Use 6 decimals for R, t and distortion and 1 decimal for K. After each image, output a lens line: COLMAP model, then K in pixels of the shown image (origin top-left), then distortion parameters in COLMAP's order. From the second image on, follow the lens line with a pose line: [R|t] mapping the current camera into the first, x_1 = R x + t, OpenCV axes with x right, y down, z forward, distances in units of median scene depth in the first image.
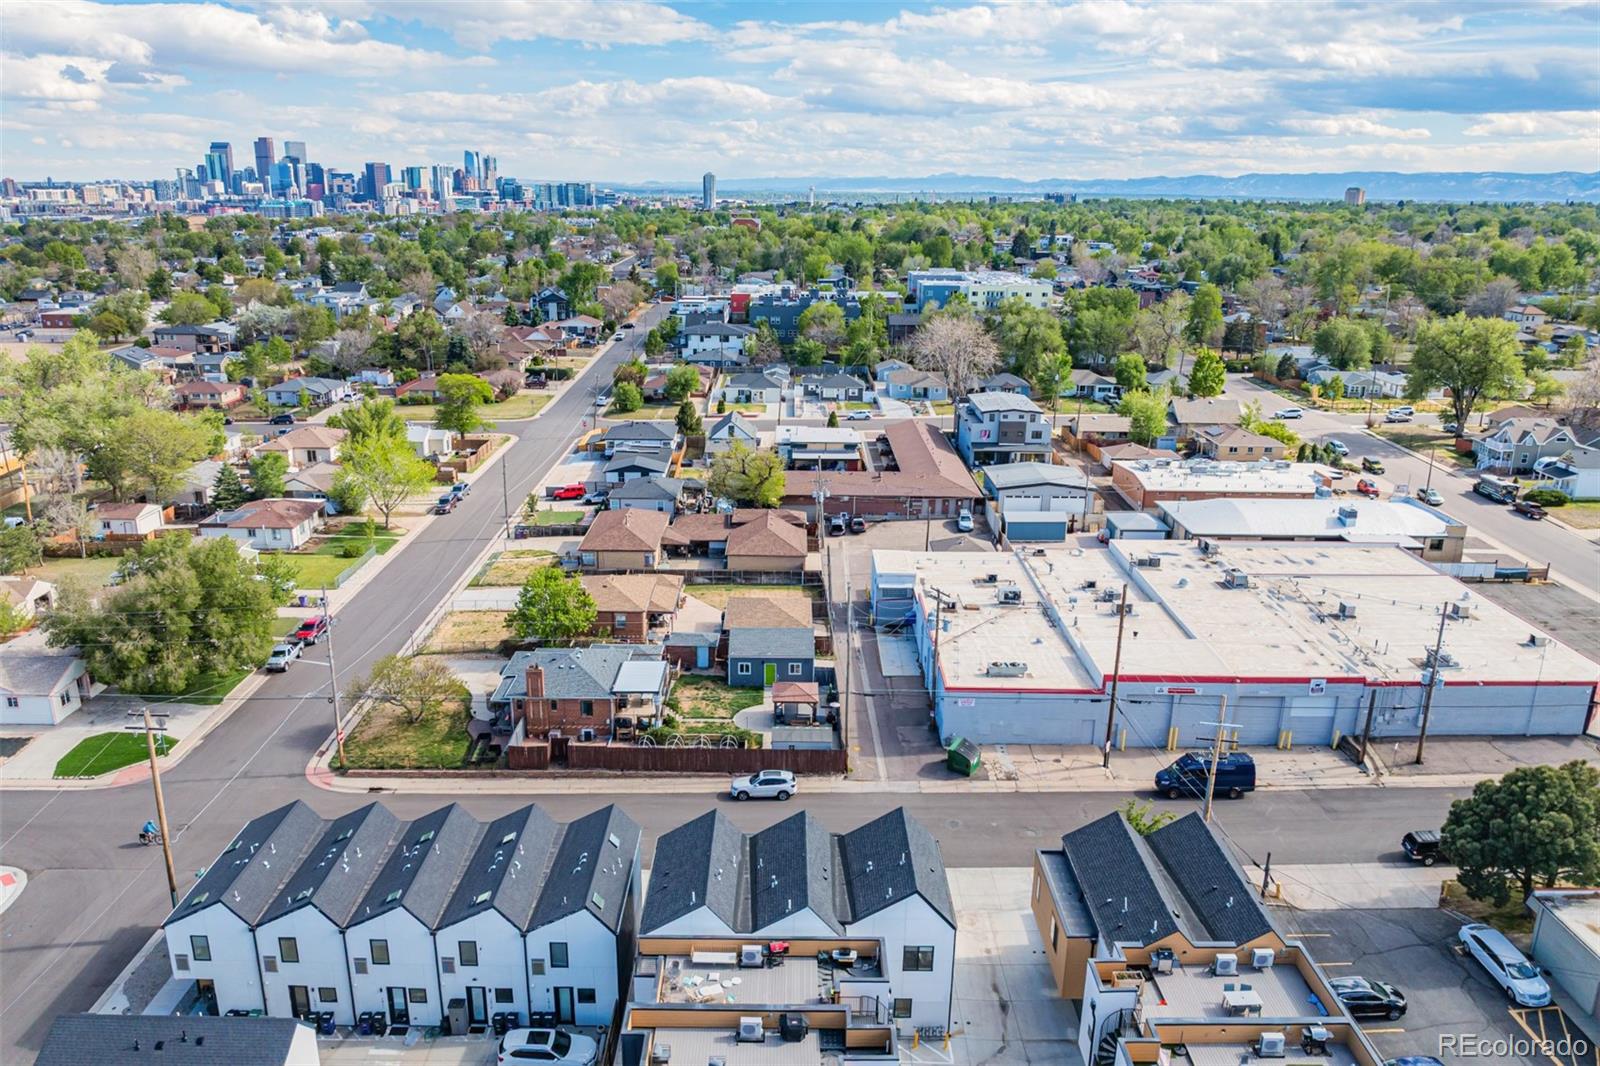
lens RADIAL K [[1120.0, 0, 800.0], [0, 1120.0, 533.0], [0, 0, 1]] dist [-0.033968, -0.002329]
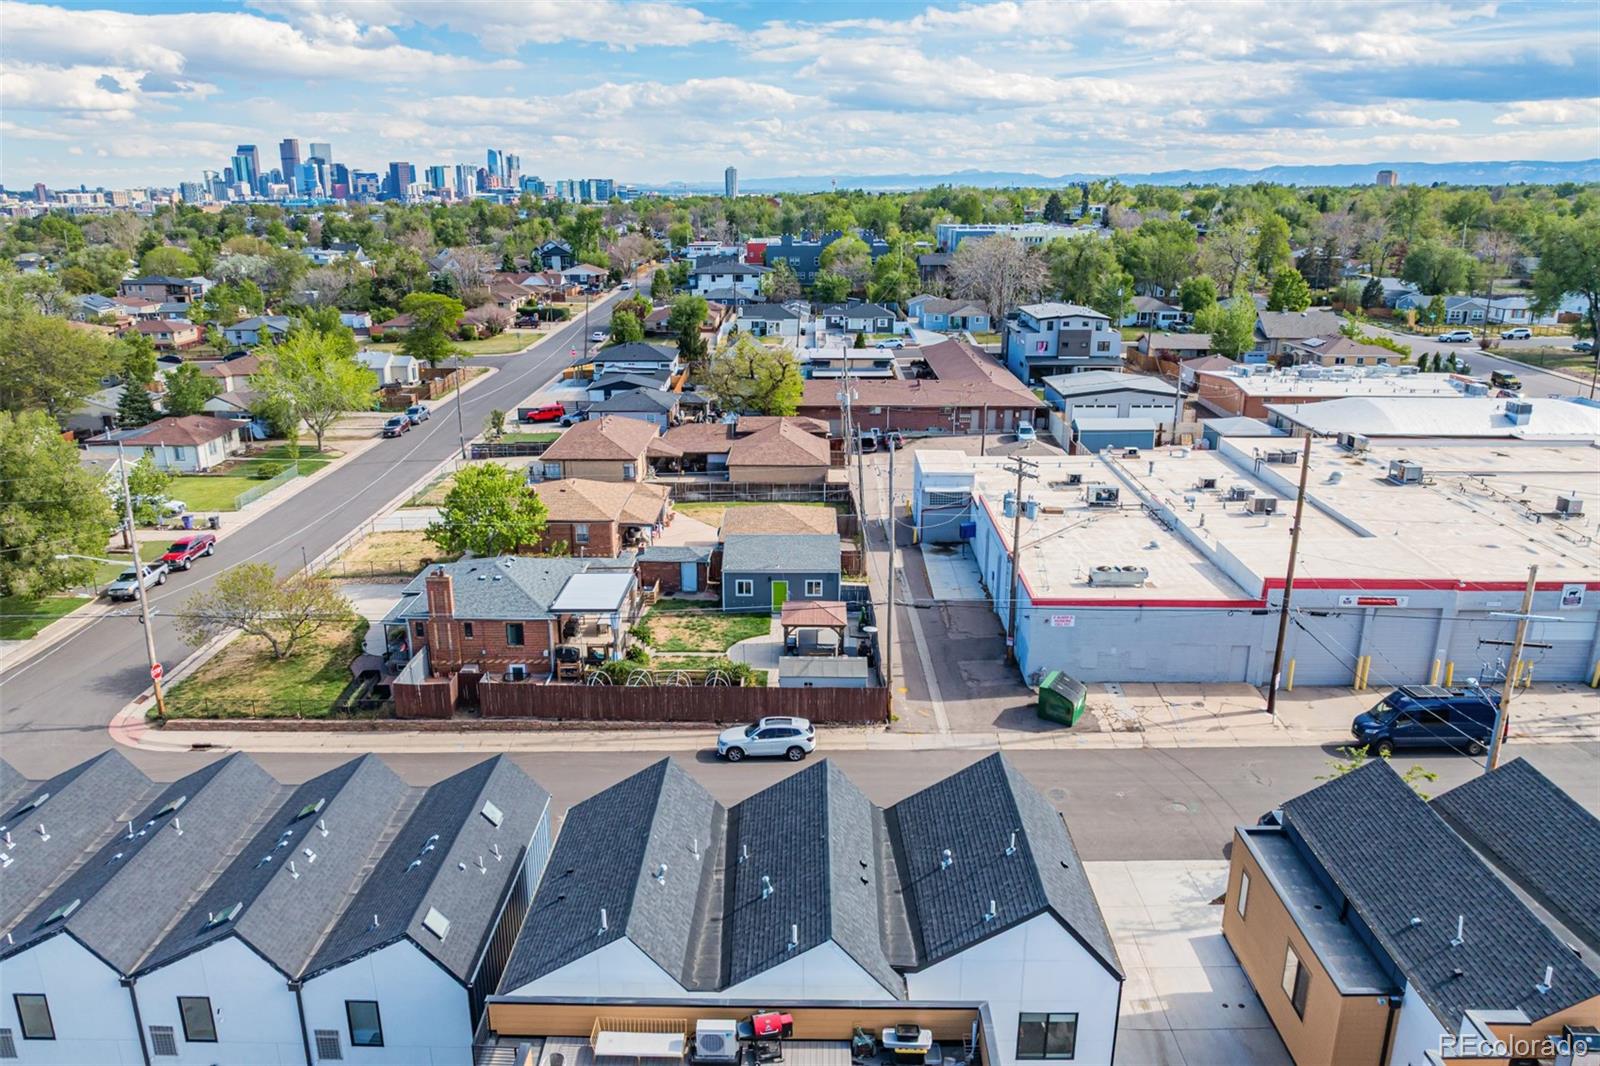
lens RADIAL K [[1120.0, 0, 800.0], [0, 1120.0, 533.0], [0, 0, 1]] dist [-0.033968, -0.002329]
pose [[0.999727, -0.007004, -0.022290, 0.002789], [0.007090, 0.999968, 0.003746, 0.078244], [0.022263, -0.003903, 0.999745, 0.259124]]
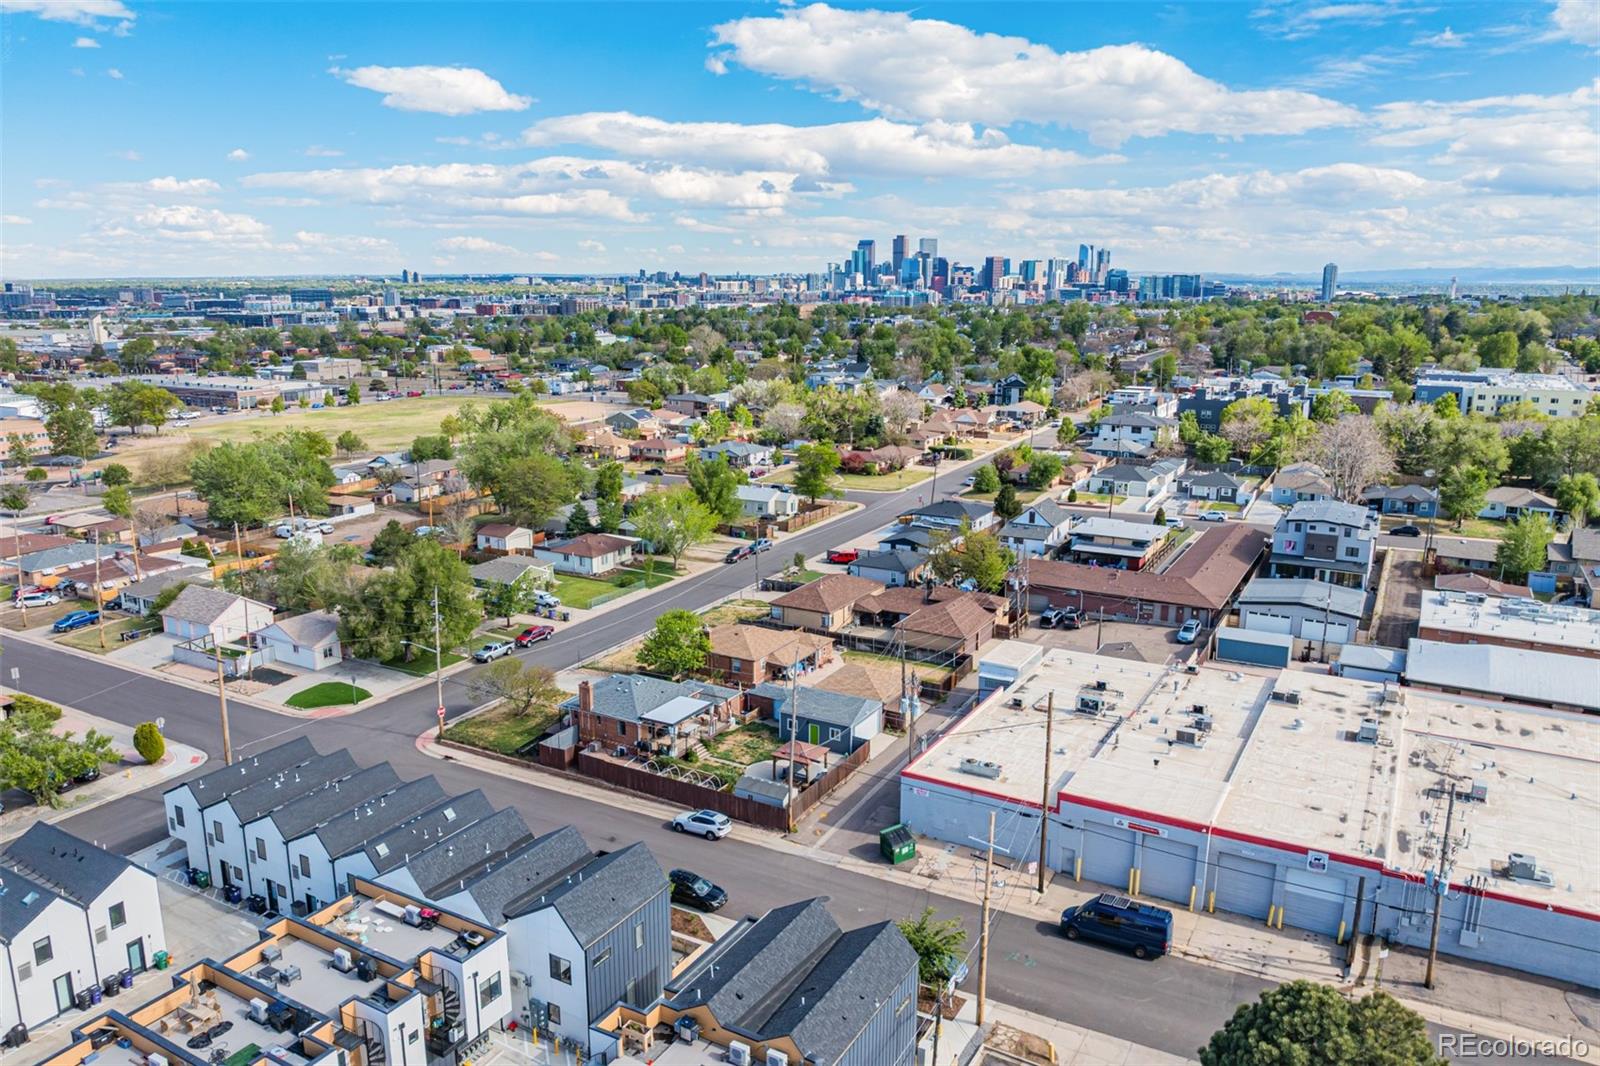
lens RADIAL K [[1120.0, 0, 800.0], [0, 1120.0, 533.0], [0, 0, 1]] dist [-0.033968, -0.002329]
pose [[0.867995, 0.097498, -0.486907, 0.424680], [-0.134793, 0.989981, -0.042058, -0.013468], [0.477928, 0.102137, 0.872441, 0.064786]]
